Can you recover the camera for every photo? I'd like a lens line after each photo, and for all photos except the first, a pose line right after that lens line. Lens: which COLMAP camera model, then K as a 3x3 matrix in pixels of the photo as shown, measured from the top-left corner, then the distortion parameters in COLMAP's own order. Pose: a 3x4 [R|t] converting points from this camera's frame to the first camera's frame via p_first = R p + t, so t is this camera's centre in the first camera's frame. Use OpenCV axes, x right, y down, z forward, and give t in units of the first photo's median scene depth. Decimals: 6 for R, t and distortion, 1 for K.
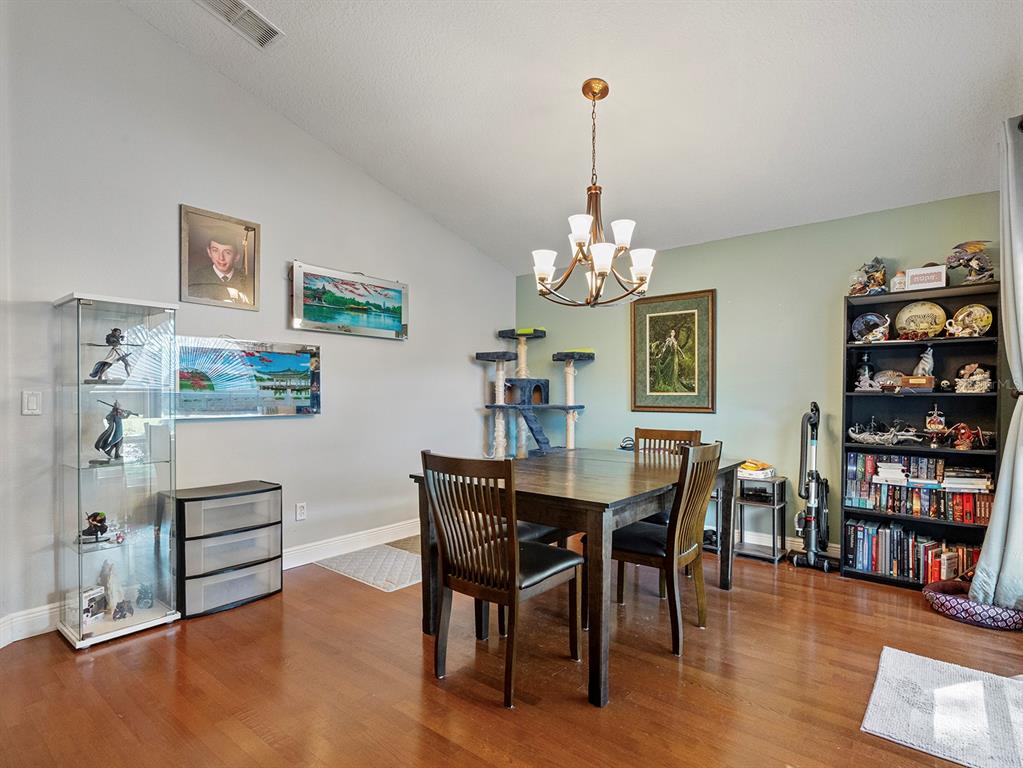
lens RADIAL K [[521.6, 0, 512.0], [0, 521.6, 391.0], [0, 0, 1]] dist [-0.010175, 0.002592]
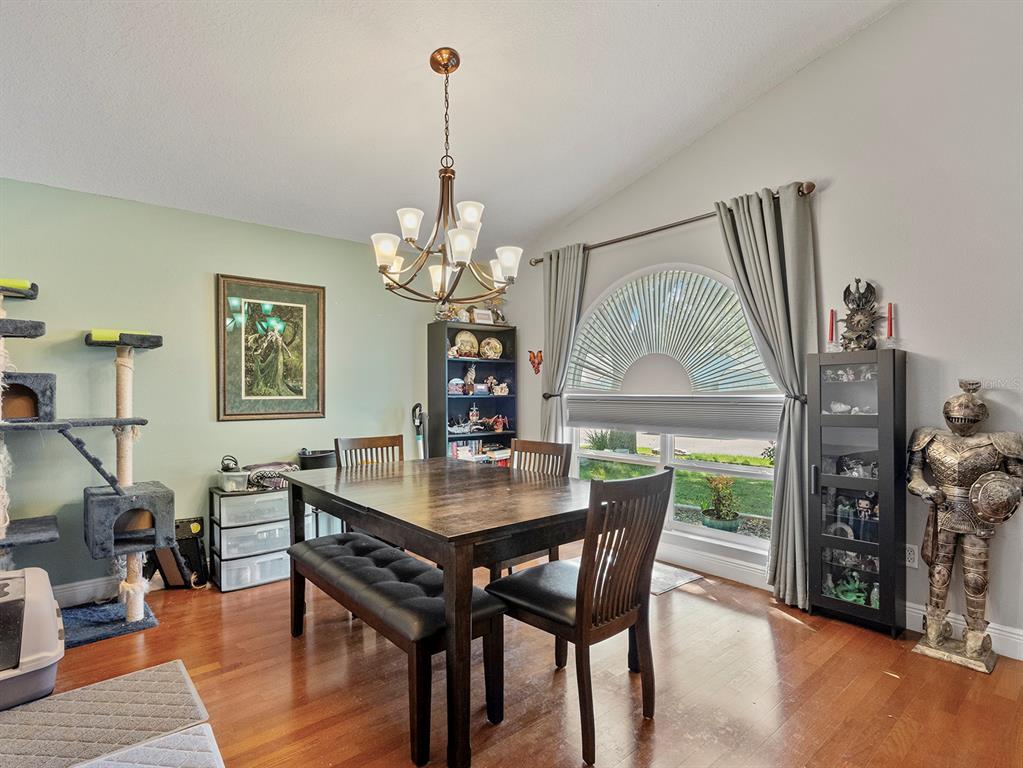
lens RADIAL K [[521.6, 0, 510.6], [0, 521.6, 387.7], [0, 0, 1]] dist [-0.010175, 0.002592]
pose [[0.199818, 0.001766, 0.979831, -0.455119], [-0.005384, 0.999985, -0.000704, -0.012347], [-0.979818, -0.005135, 0.199825, 0.456387]]
